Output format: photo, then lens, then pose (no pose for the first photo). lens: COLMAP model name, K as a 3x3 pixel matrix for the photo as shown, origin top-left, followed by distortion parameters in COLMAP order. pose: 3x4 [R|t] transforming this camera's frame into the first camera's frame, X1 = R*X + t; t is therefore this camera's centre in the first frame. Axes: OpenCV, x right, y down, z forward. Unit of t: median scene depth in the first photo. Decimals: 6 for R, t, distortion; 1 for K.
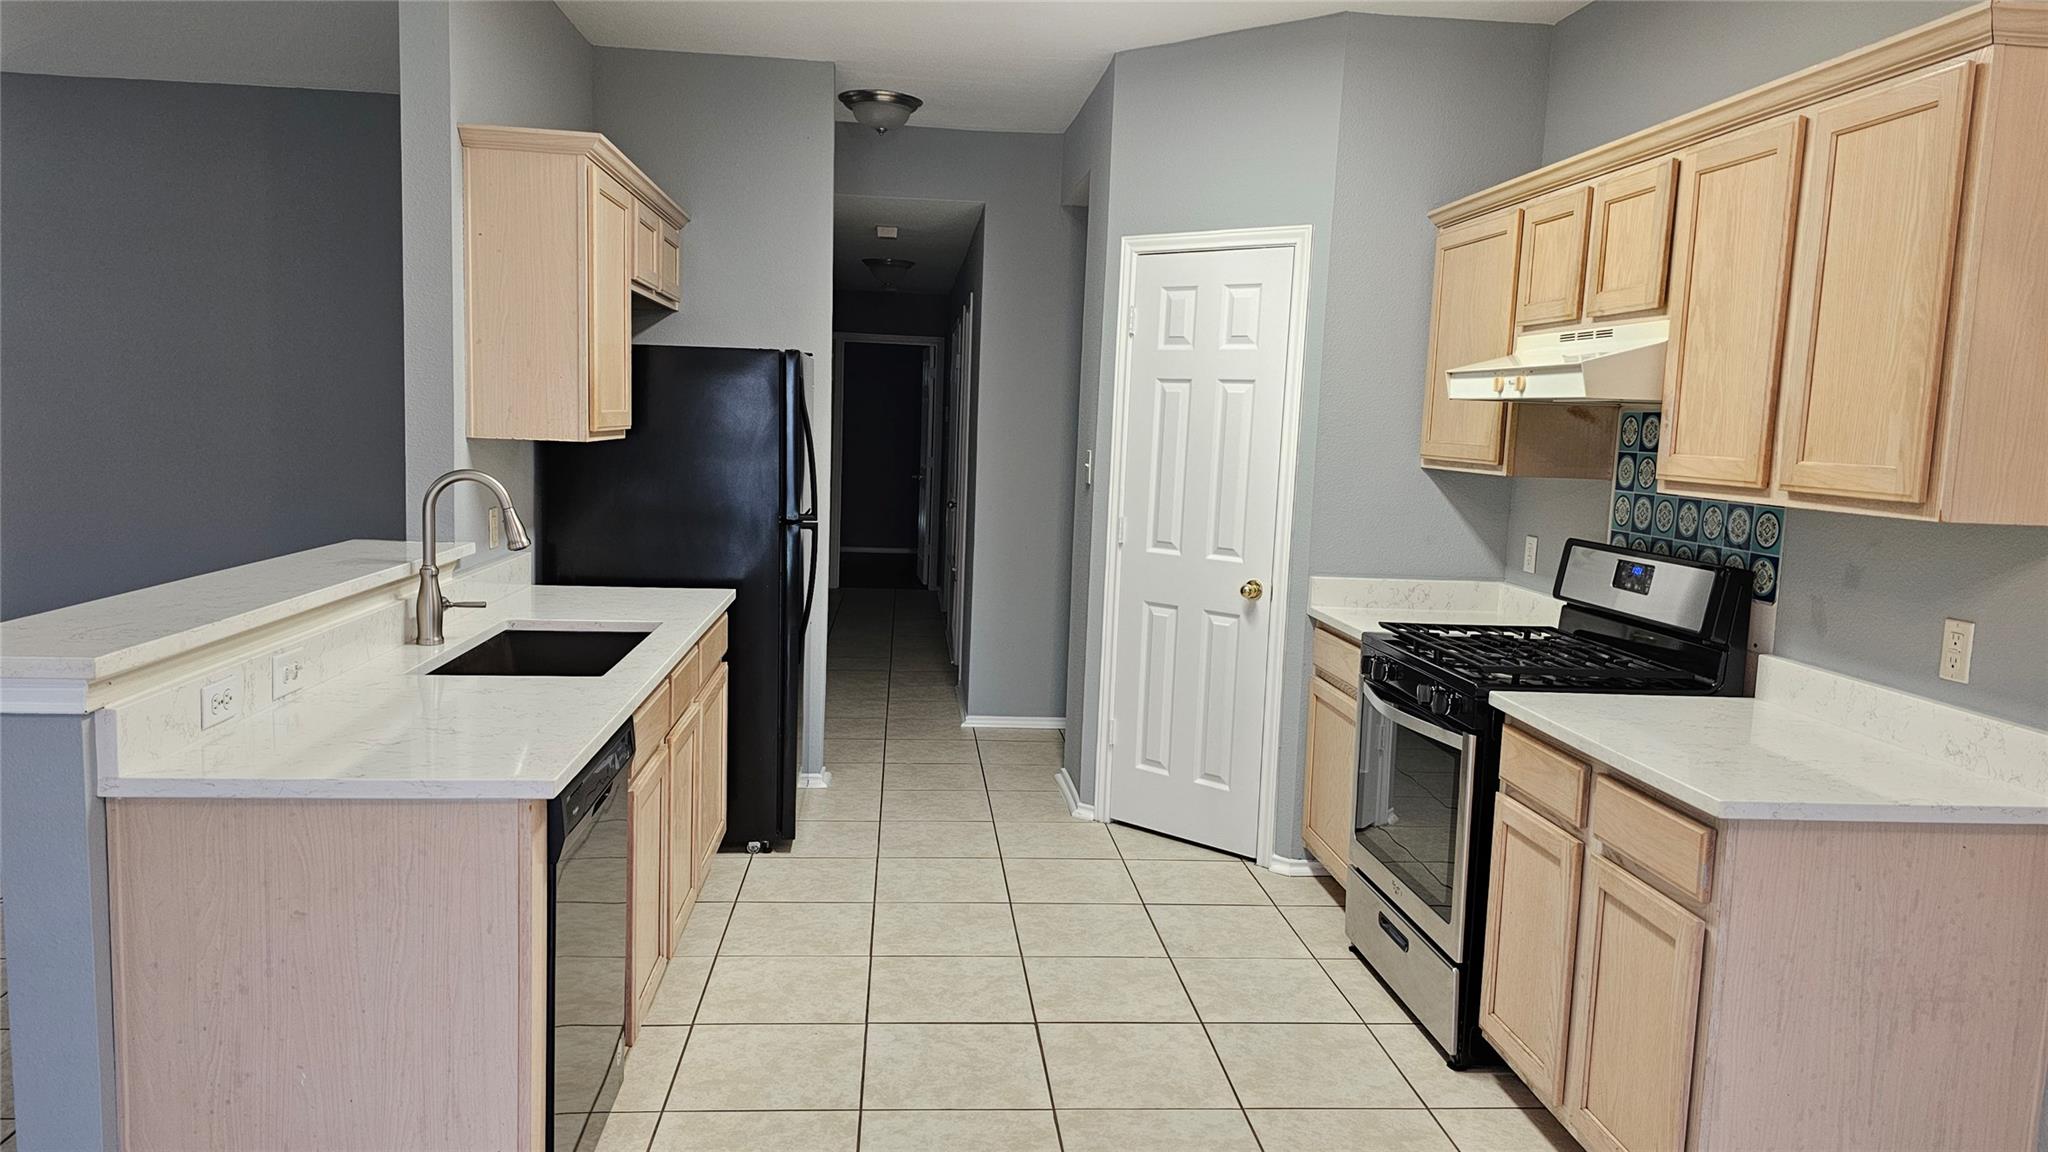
lens RADIAL K [[1370.4, 0, 1023.3], [0, 1370.4, 574.4], [0, 0, 1]] dist [0.013027, -0.000817]
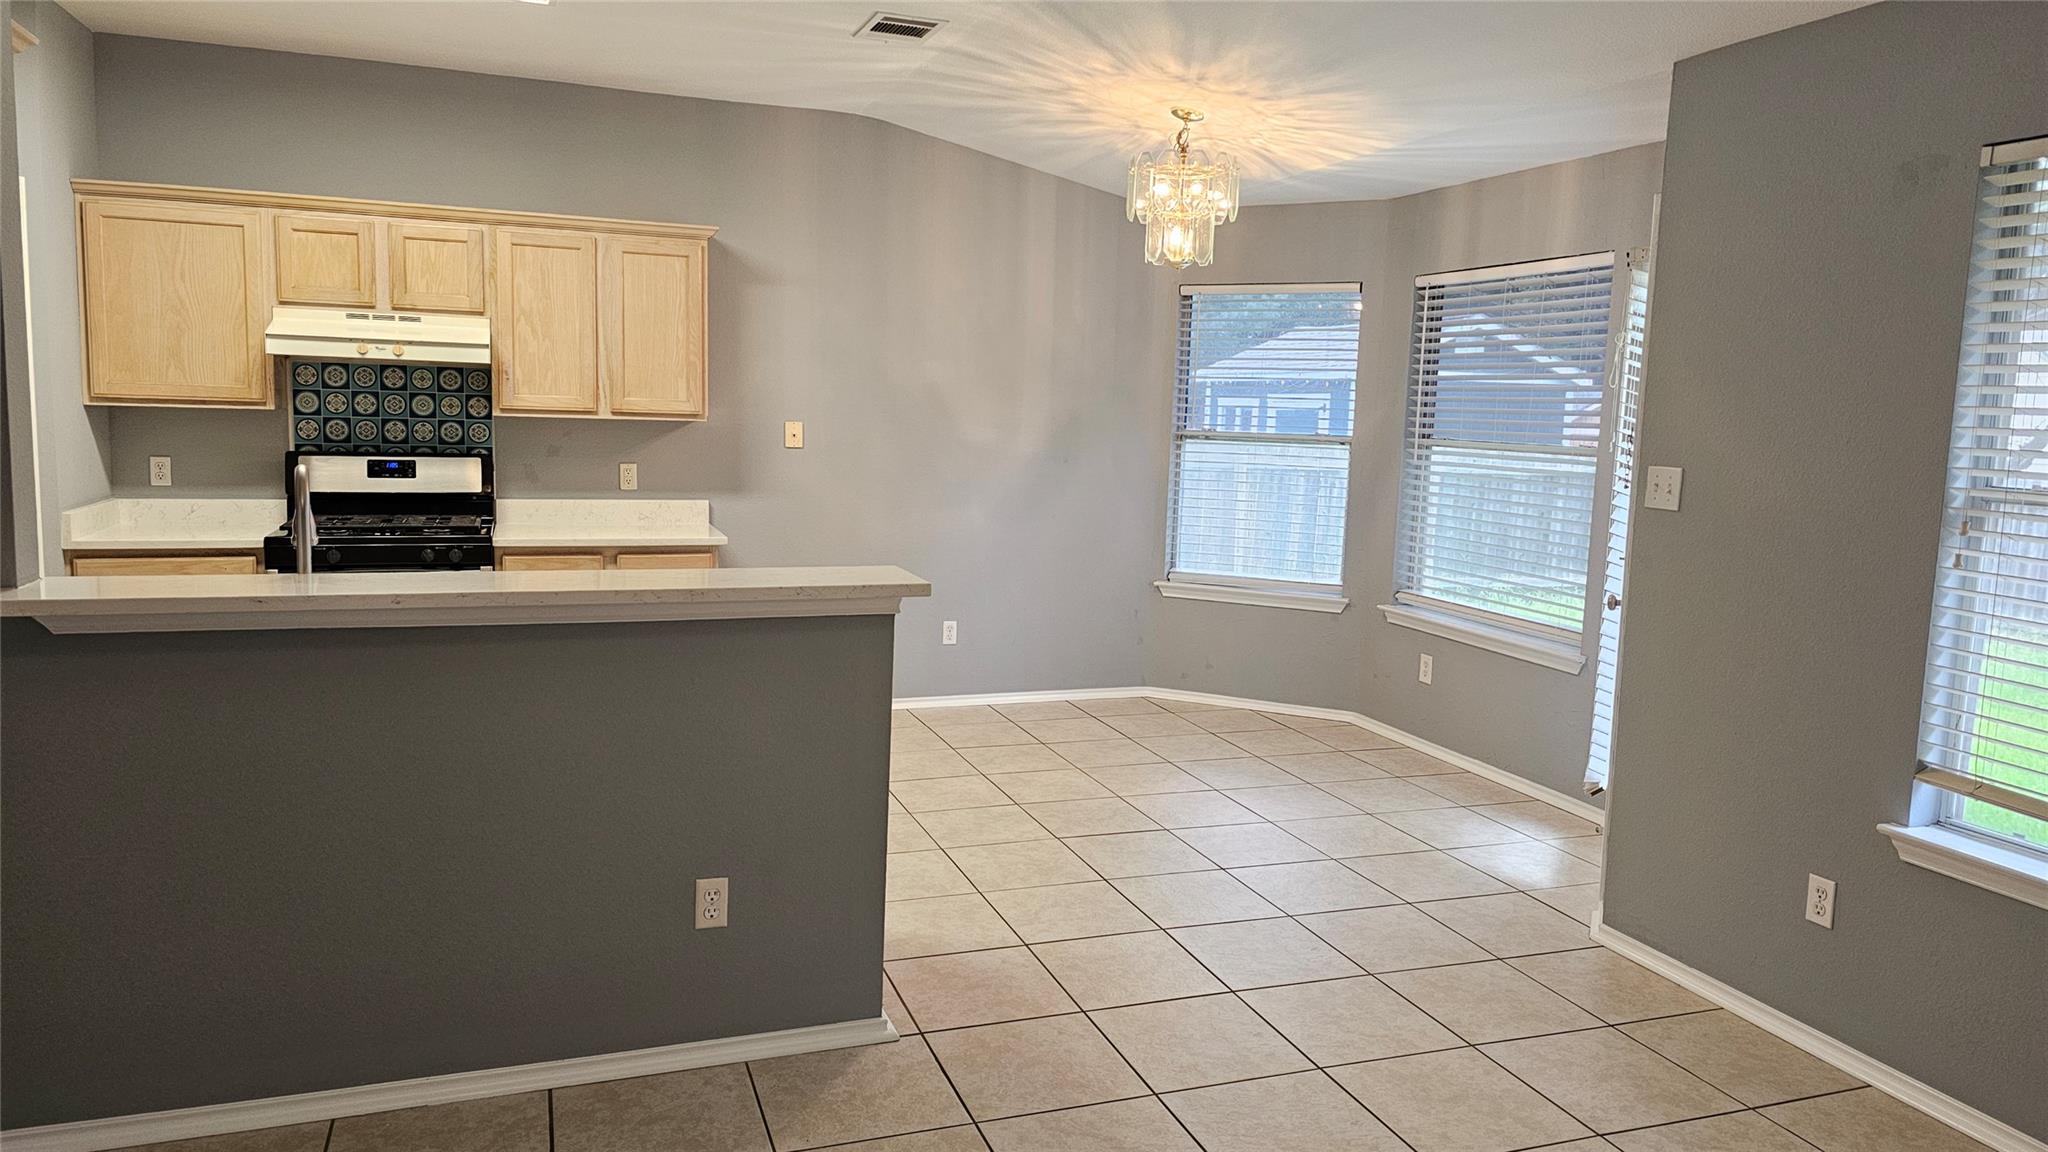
lens RADIAL K [[1370.4, 0, 1023.1], [0, 1370.4, 570.7], [0, 0, 1]] dist [0.013027, -0.000817]
pose [[-0.248307, -0.161175, 0.955179, -1.307351], [0.070298, 0.980463, 0.183716, -0.126305], [-0.966127, 0.112765, -0.232125, 0.684185]]
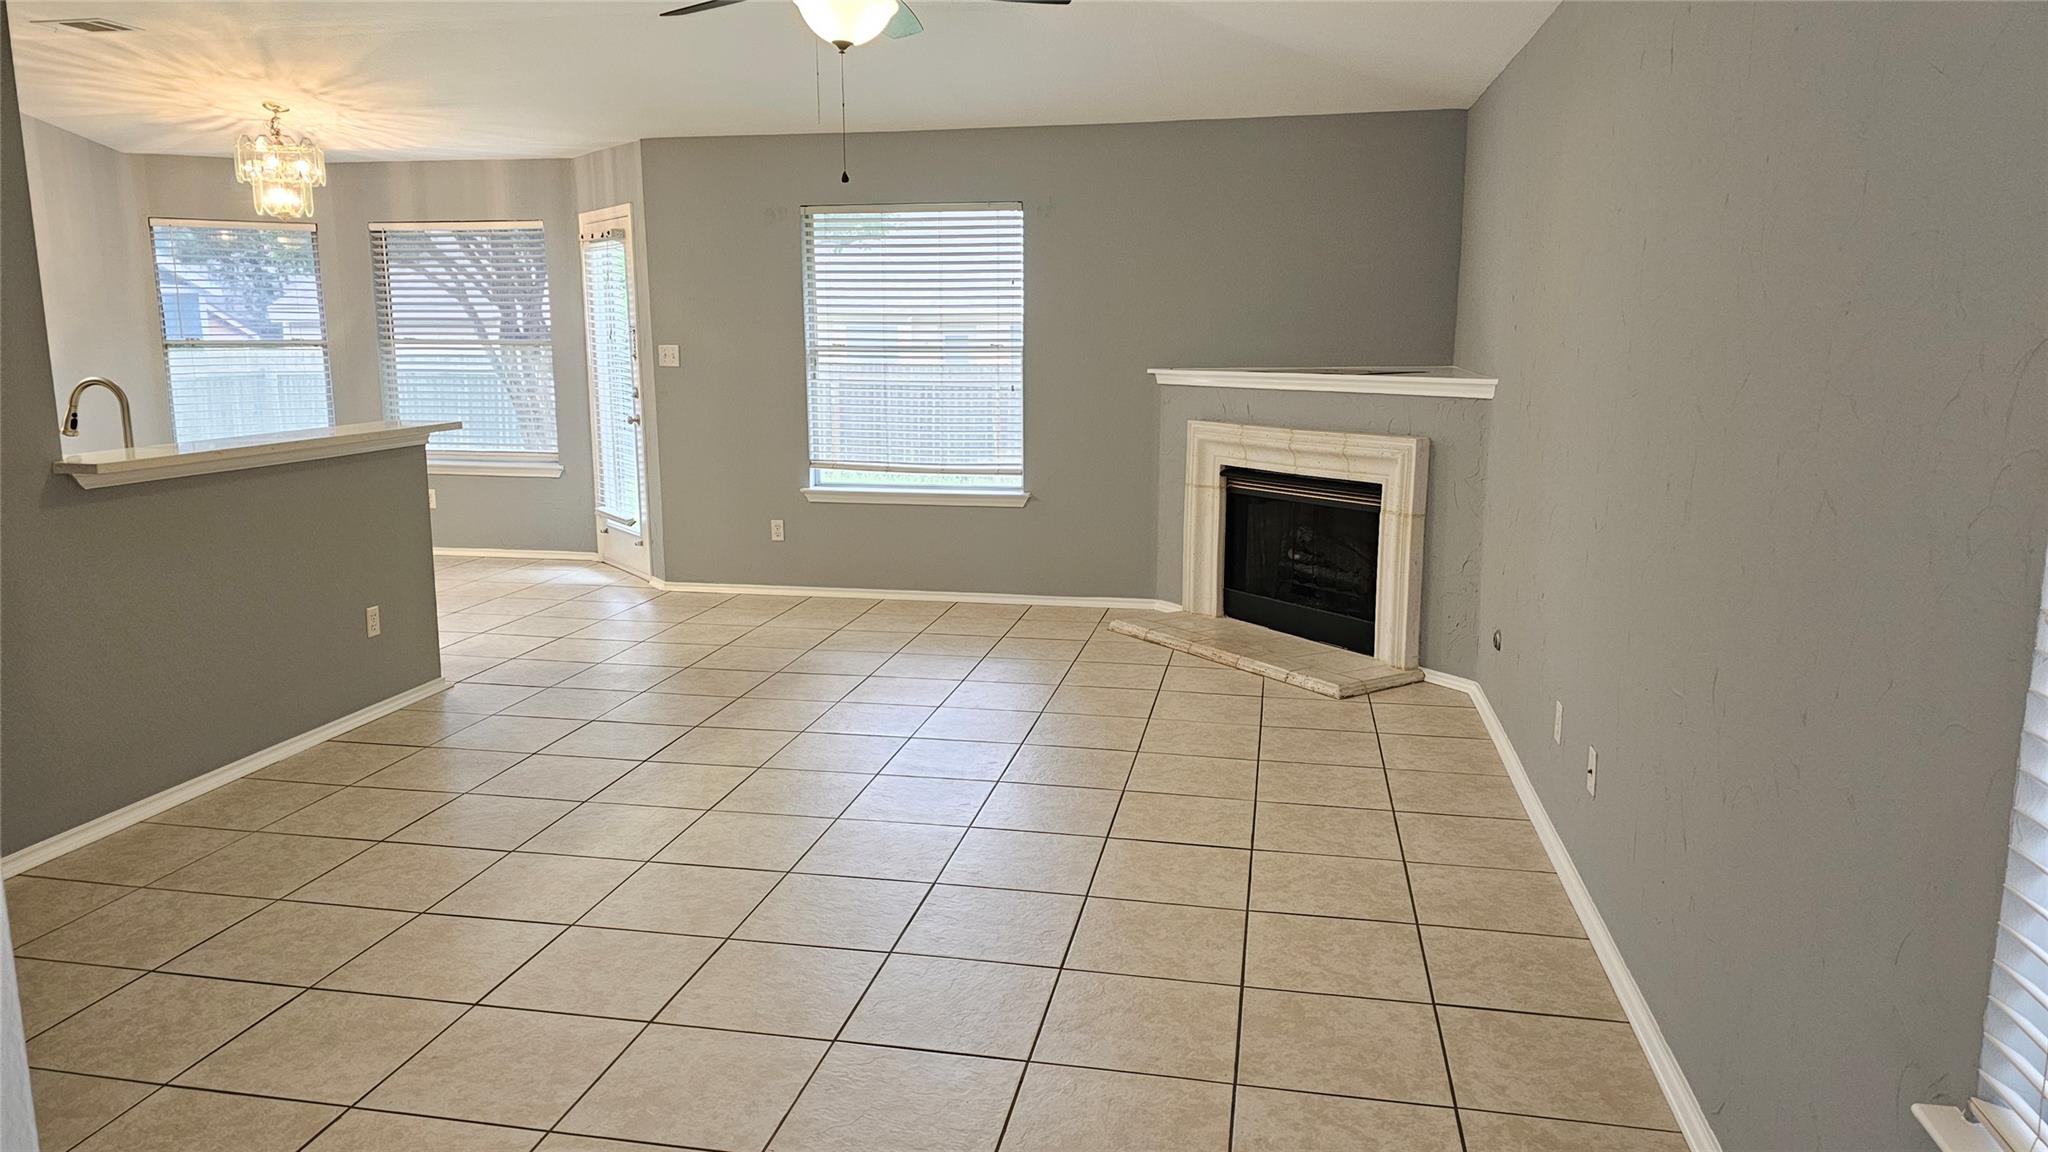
lens RADIAL K [[1370.4, 0, 1024.0], [0, 1370.4, 576.4], [0, 0, 1]] dist [0.013027, -0.000817]
pose [[-0.960051, -0.086263, 0.266199, -1.790079], [-0.004199, 0.955632, 0.294532, -0.416207], [-0.279795, 0.281648, -0.917818, 3.185086]]
